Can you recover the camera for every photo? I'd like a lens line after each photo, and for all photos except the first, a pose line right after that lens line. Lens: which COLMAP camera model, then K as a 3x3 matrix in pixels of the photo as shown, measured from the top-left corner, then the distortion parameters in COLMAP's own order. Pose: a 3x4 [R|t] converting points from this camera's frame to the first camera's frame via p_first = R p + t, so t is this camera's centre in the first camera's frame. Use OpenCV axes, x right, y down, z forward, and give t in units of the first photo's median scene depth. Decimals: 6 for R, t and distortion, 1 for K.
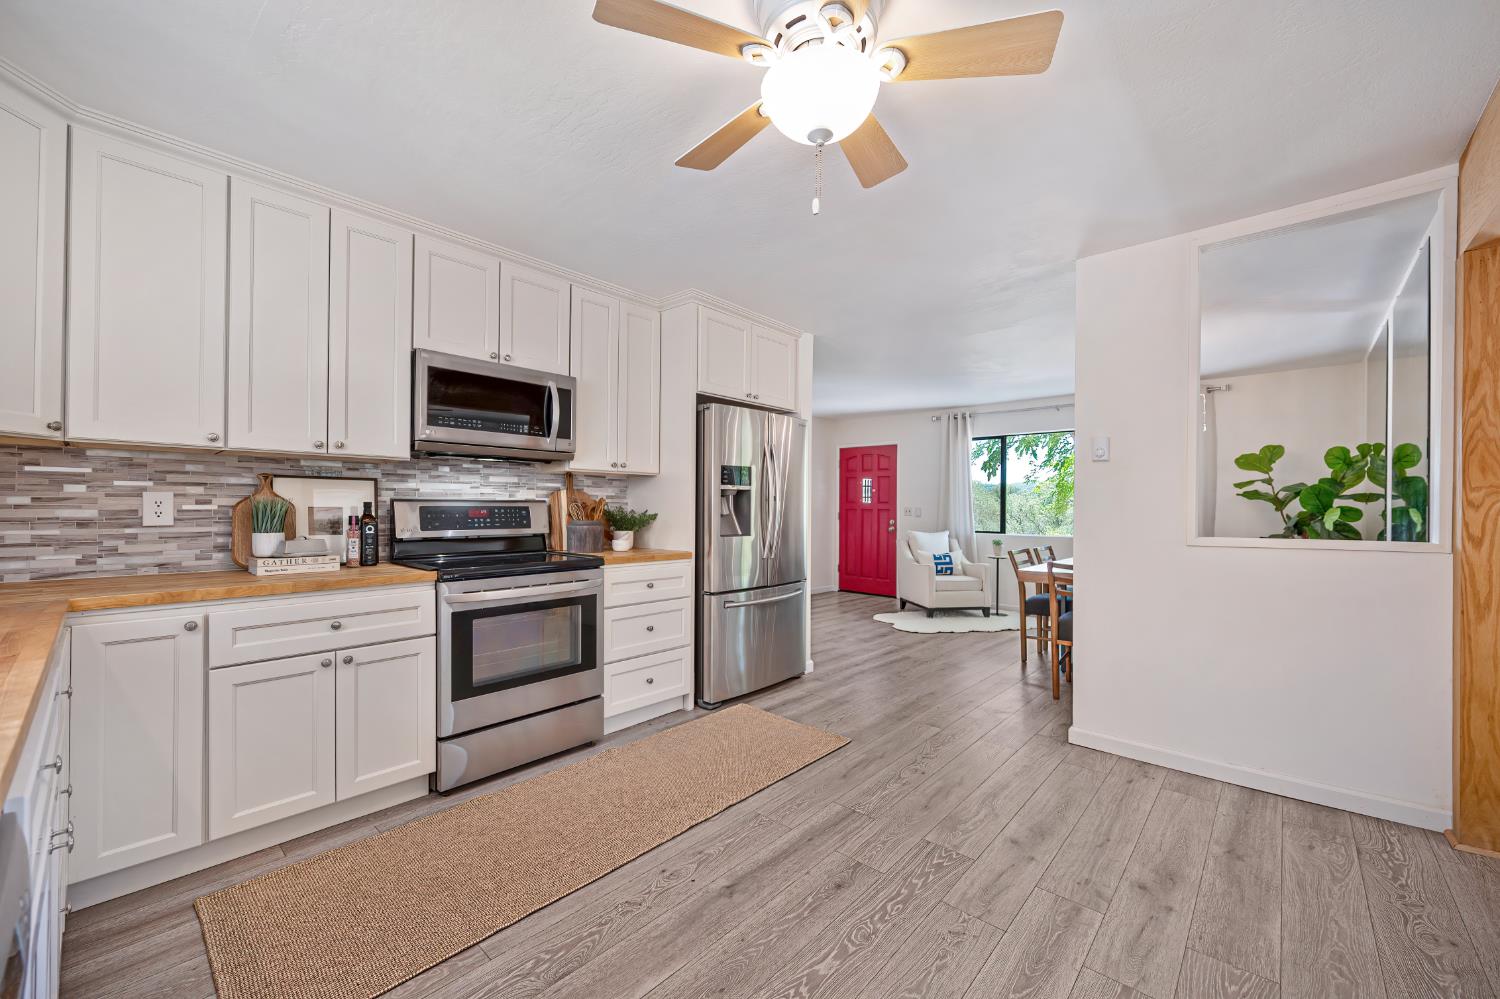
lens RADIAL K [[593.5, 0, 755.4], [0, 593.5, 507.0], [0, 0, 1]] dist [0.001617, -0.000080]
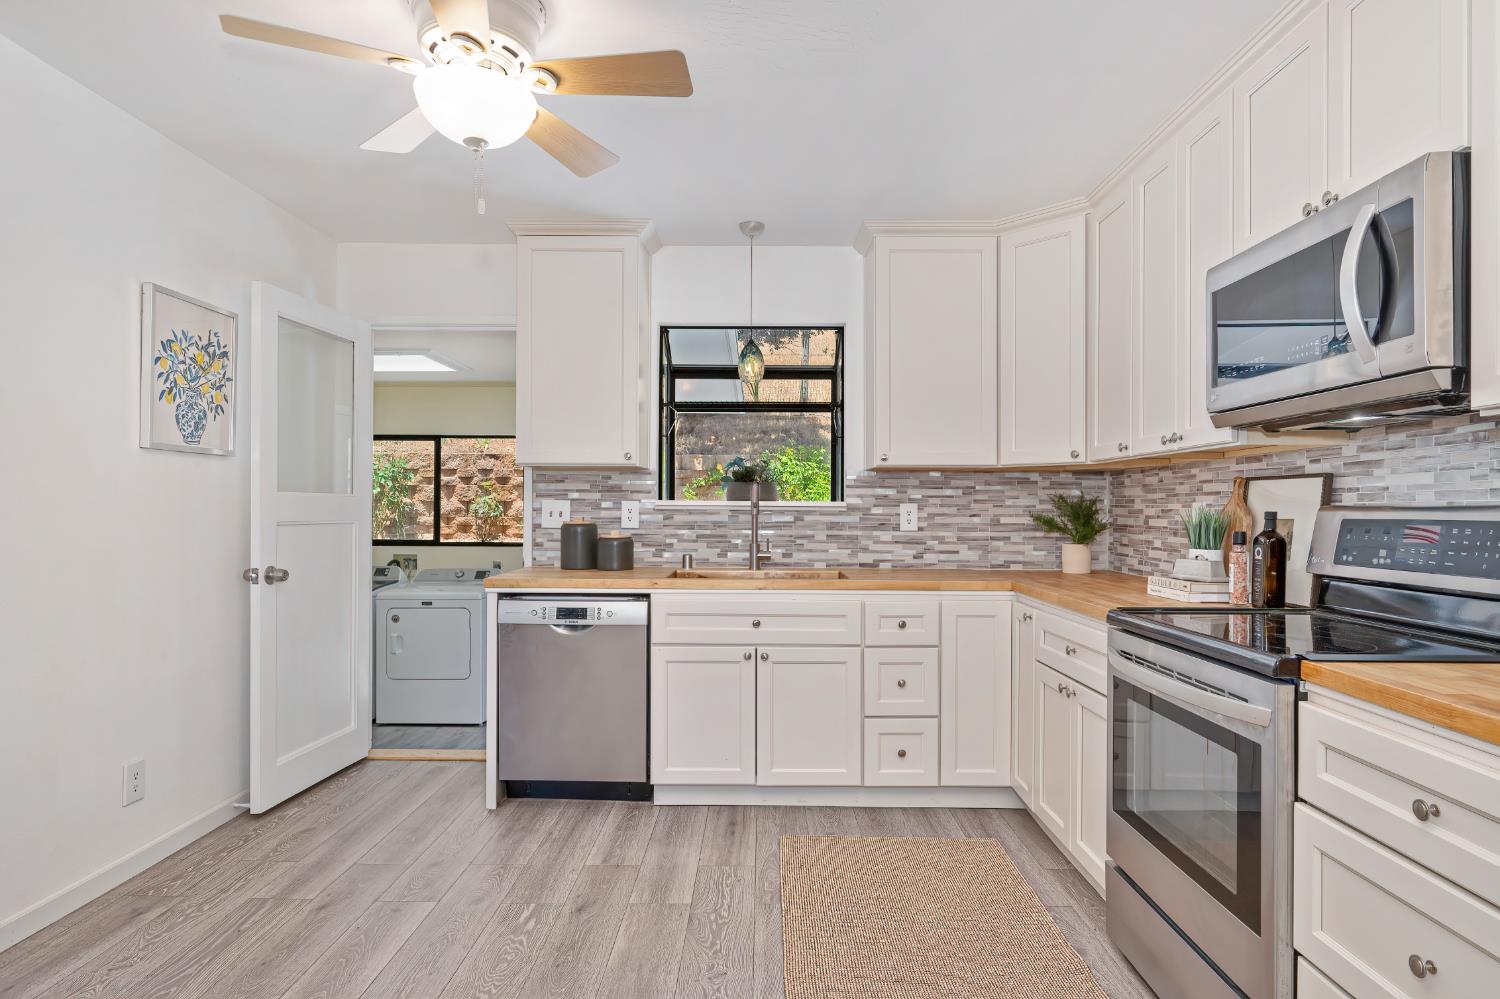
lens RADIAL K [[824.4, 0, 755.6], [0, 824.4, 505.8], [0, 0, 1]] dist [0.001865, -0.000102]
pose [[-0.749199, -0.012818, -0.662221, 0.330661], [-0.011053, 0.999915, -0.006850, -0.002182], [0.662253, 0.002187, -0.749277, 1.158541]]
